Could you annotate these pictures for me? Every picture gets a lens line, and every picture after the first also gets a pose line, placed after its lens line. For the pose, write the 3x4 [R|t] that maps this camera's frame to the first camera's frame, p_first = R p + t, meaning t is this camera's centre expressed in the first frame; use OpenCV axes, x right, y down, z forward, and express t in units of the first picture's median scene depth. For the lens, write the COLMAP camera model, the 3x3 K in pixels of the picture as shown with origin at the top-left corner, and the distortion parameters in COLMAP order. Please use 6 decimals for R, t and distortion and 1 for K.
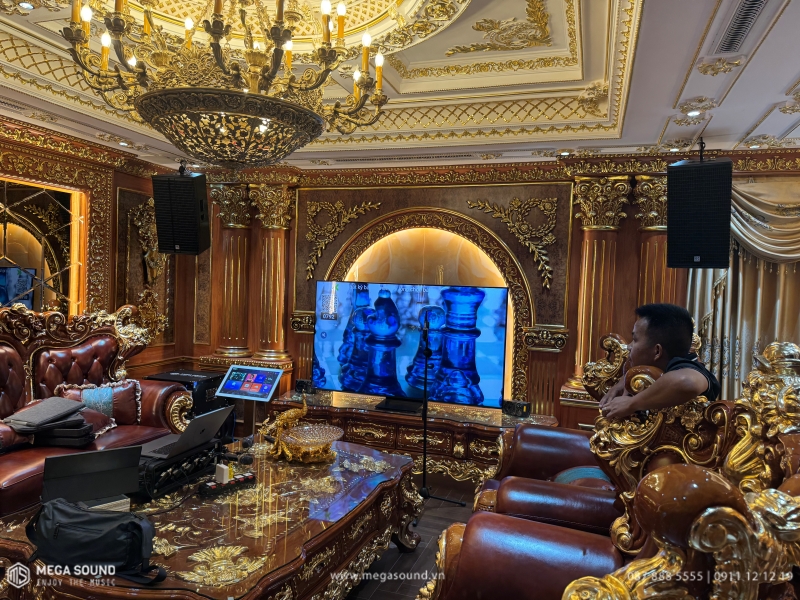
lens RADIAL K [[565.5, 0, 400.0], [0, 565.5, 300.0], [0, 0, 1]] dist [0.053259, -0.076209]
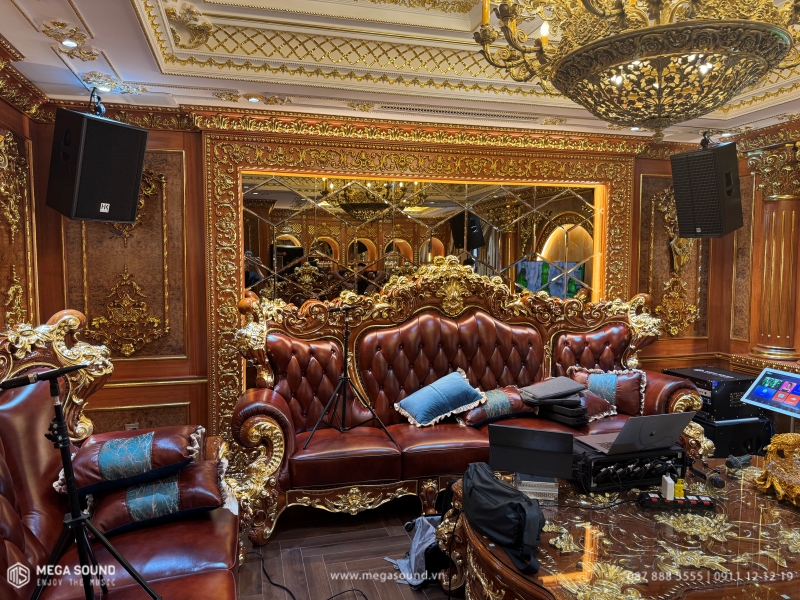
lens RADIAL K [[565.5, 0, 400.0], [0, 565.5, 300.0], [0, 0, 1]] dist [0.053259, -0.076209]
pose [[0.556306, 0.015309, -0.830836, 0.105527], [-0.004519, 0.999871, 0.015397, 0.006720], [0.830965, -0.004811, 0.556304, 0.116540]]
